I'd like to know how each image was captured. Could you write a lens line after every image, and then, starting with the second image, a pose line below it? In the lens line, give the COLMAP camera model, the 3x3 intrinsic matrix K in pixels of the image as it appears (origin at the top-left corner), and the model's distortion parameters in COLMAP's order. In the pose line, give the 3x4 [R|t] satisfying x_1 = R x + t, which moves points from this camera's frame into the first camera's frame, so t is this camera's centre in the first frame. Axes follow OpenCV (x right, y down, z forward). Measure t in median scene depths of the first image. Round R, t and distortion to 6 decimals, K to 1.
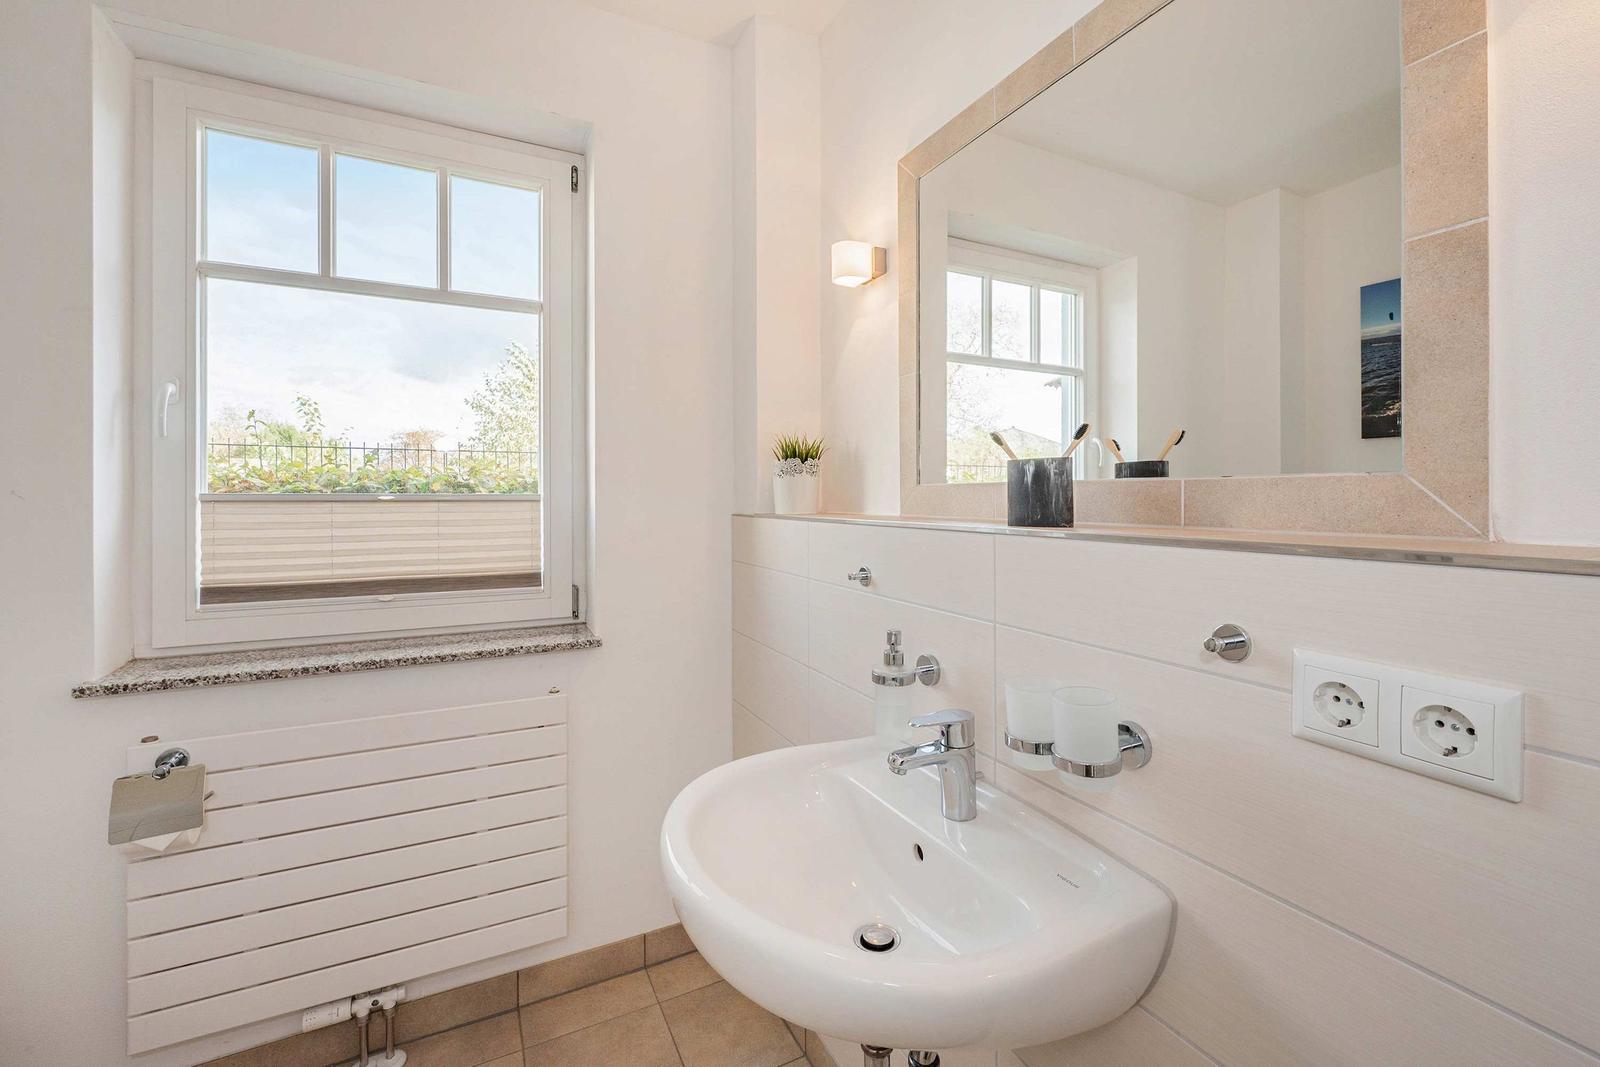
lens RADIAL K [[659.0, 0, 797.8], [0, 659.0, 502.9], [0, 0, 1]] dist [-0.002006, -0.000638]
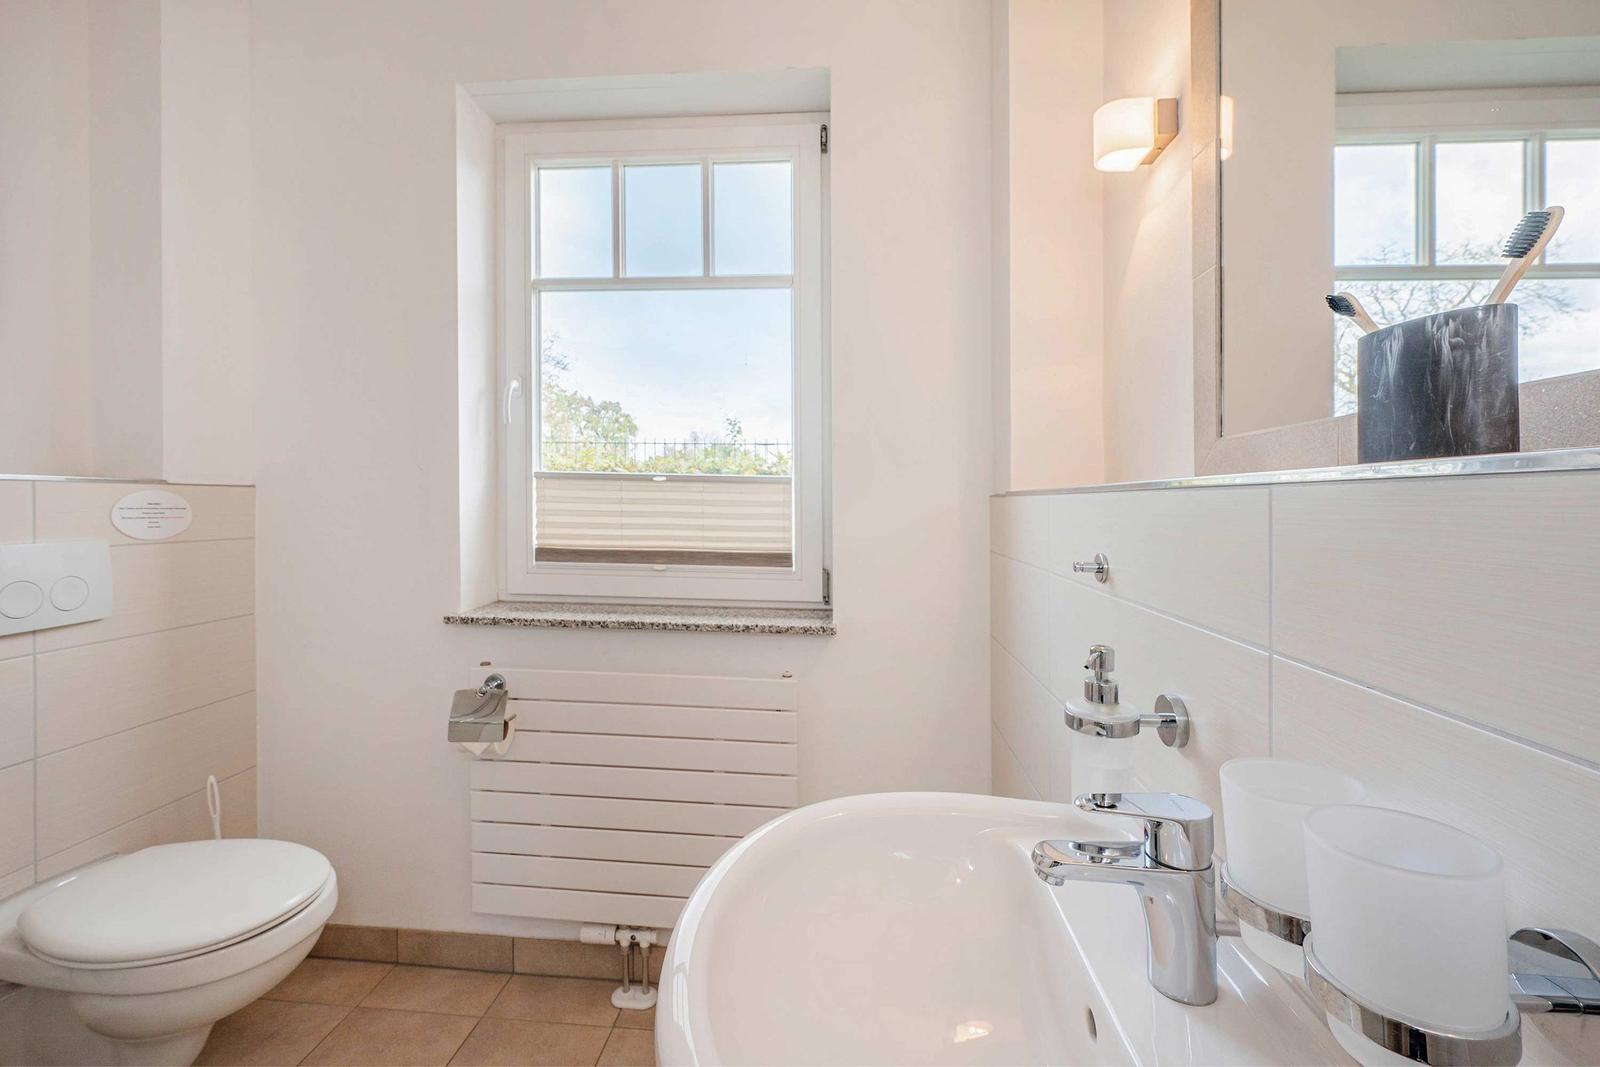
lens RADIAL K [[659.0, 0, 797.8], [0, 659.0, 502.9], [0, 0, 1]] dist [-0.002006, -0.000638]
pose [[0.858438, 0.015022, -0.512698, 0.139789], [-0.019651, 0.999800, -0.003607, 0.041149], [0.512541, 0.013172, 0.858562, 0.198733]]
